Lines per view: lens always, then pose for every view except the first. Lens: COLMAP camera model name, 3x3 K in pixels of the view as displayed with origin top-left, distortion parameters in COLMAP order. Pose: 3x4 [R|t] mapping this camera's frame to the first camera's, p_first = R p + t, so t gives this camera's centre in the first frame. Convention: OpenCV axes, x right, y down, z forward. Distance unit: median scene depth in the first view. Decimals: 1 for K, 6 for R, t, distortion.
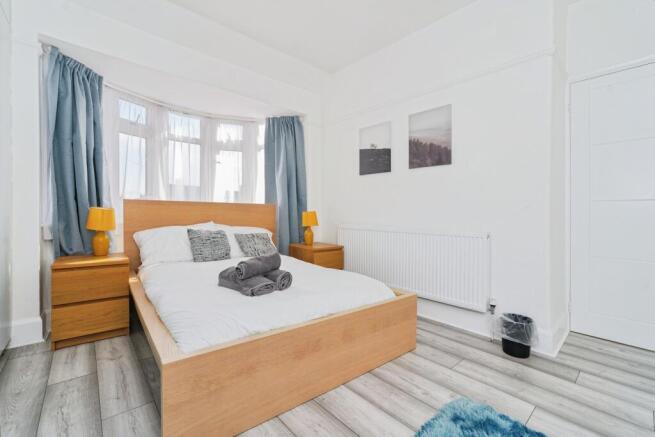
lens RADIAL K [[288.3, 0, 345.1], [0, 288.3, 216.2], [0, 0, 1]] dist [-0.001991, 0.000026]
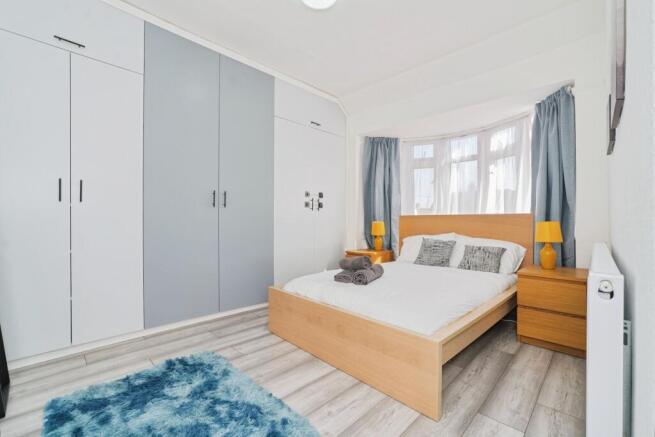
lens RADIAL K [[274.4, 0, 313.4], [0, 274.4, 229.5], [0, 0, 1]] dist [-0.001074, 0.000004]
pose [[0.030824, 0.016777, -0.999384, 0.629957], [-0.013175, 0.999779, 0.016377, -0.003088], [0.999438, 0.012662, 0.031038, 0.488210]]
